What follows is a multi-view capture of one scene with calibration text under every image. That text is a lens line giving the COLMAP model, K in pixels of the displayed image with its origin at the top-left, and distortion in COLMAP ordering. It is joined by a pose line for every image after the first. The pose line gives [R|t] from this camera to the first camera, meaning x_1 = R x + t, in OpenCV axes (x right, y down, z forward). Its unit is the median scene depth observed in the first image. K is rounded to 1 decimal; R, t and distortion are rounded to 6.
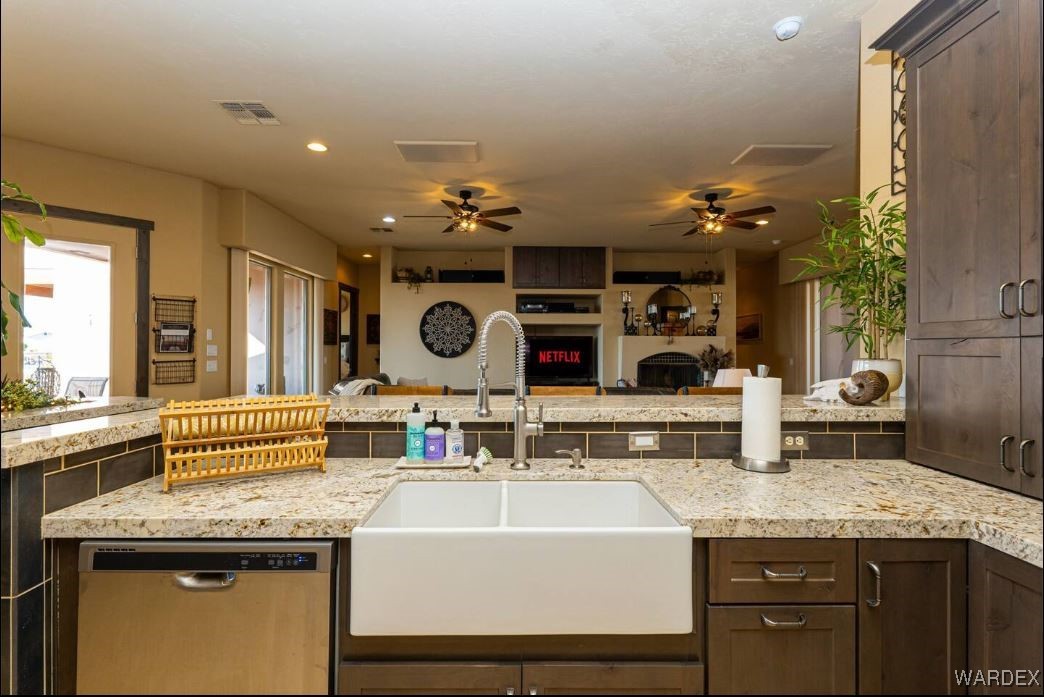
lens RADIAL K [[481.5, 0, 518.2], [0, 481.5, 347.3], [0, 0, 1]] dist [0.000677, 0.000320]
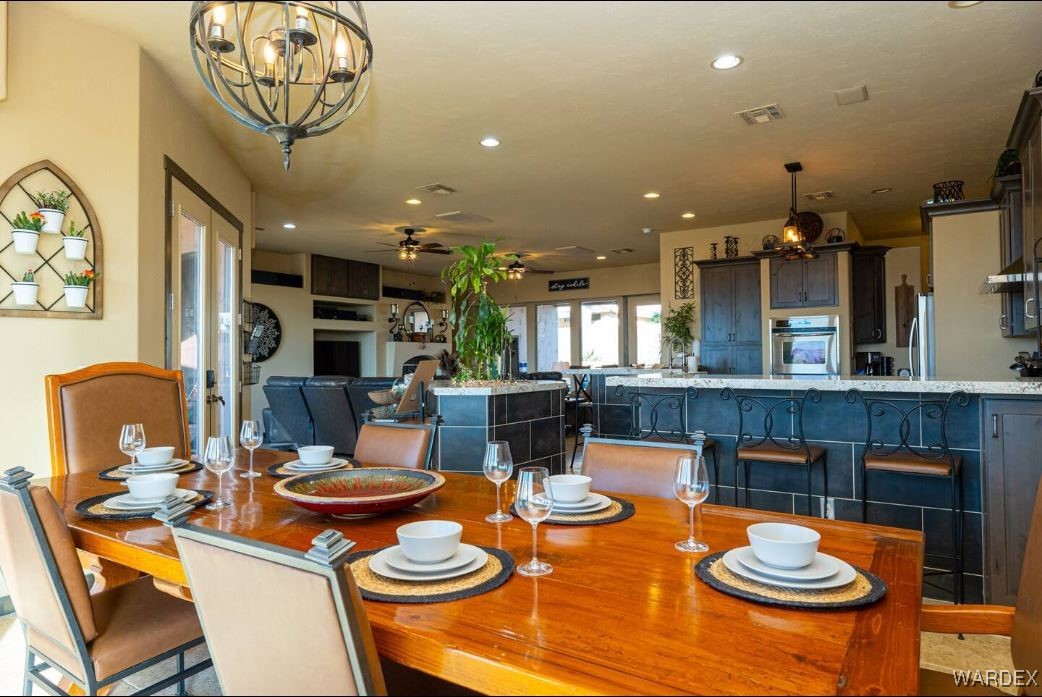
lens RADIAL K [[644.5, 0, 518.5], [0, 644.5, 341.6], [0, 0, 1]] dist [0.002518, -0.000999]
pose [[0.563819, 0.017566, 0.825711, -0.897078], [0.004169, 0.999701, -0.024114, 0.013624], [-0.825888, 0.017038, 0.563577, -0.135748]]
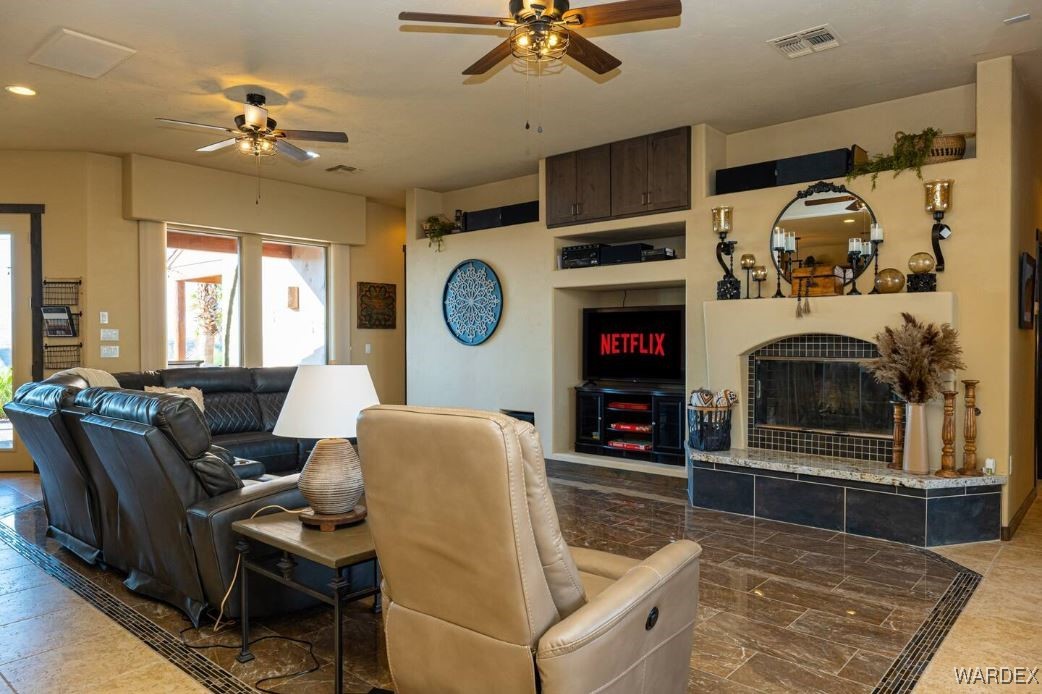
lens RADIAL K [[695.6, 0, 515.7], [0, 695.6, 366.7], [0, 0, 1]] dist [0.006341, -0.001203]
pose [[0.746109, 0.021131, -0.665488, 0.537803], [0.008084, 0.999135, 0.040789, 0.012275], [0.665774, -0.035813, 0.745293, 0.330569]]
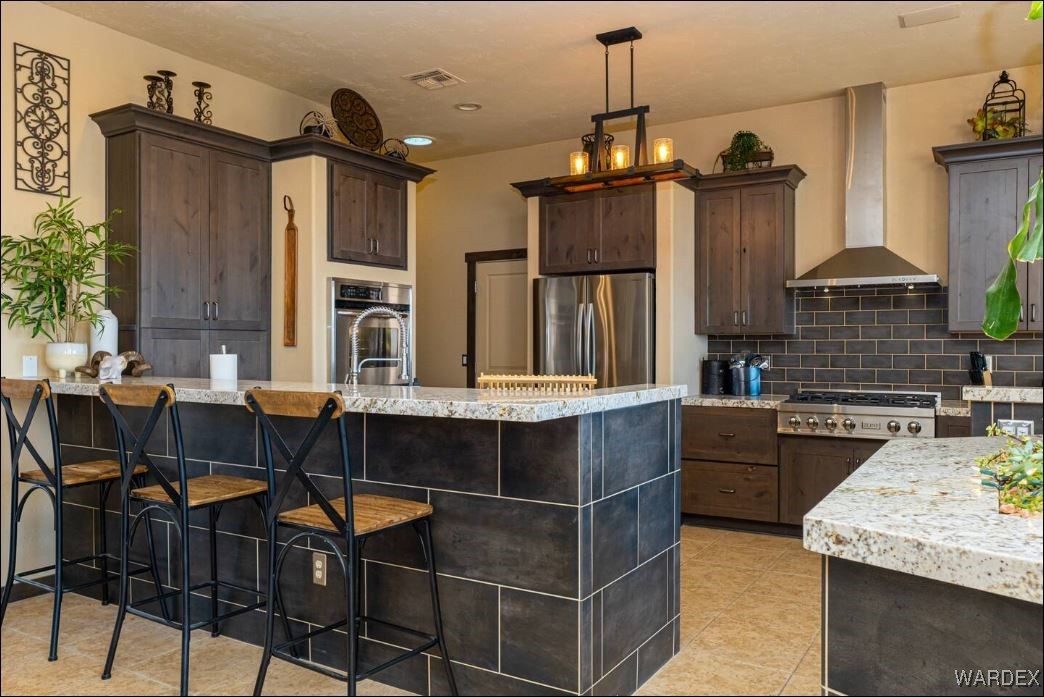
lens RADIAL K [[776.4, 0, 522.0], [0, 776.4, 348.5], [0, 0, 1]] dist [0.003350, 0.003742]
pose [[-0.846787, -0.003932, 0.531917, -0.308977], [-0.004865, 0.999988, -0.000353, 0.009250], [-0.531909, -0.002887, -0.846796, 0.528462]]
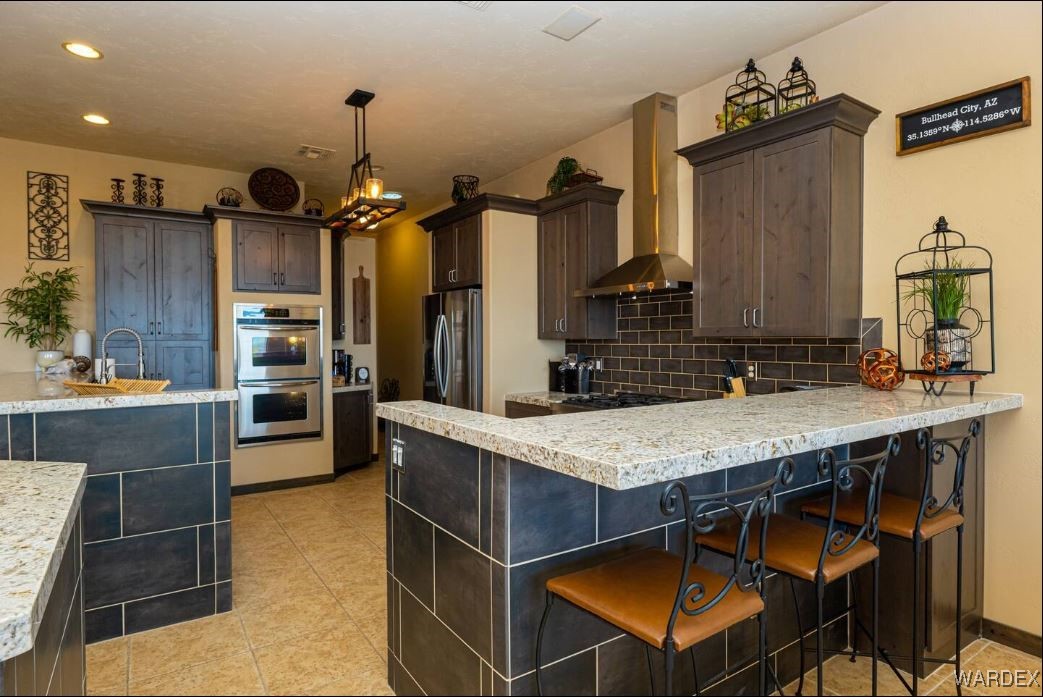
lens RADIAL K [[571.3, 0, 521.5], [0, 571.3, 348.5], [0, 0, 1]] dist [-0.002981, -0.000767]
pose [[-0.550285, -0.011422, 0.834899, -0.564505], [-0.000417, 0.999910, 0.013405, -0.003467], [-0.834977, 0.007028, -0.550240, 0.182113]]
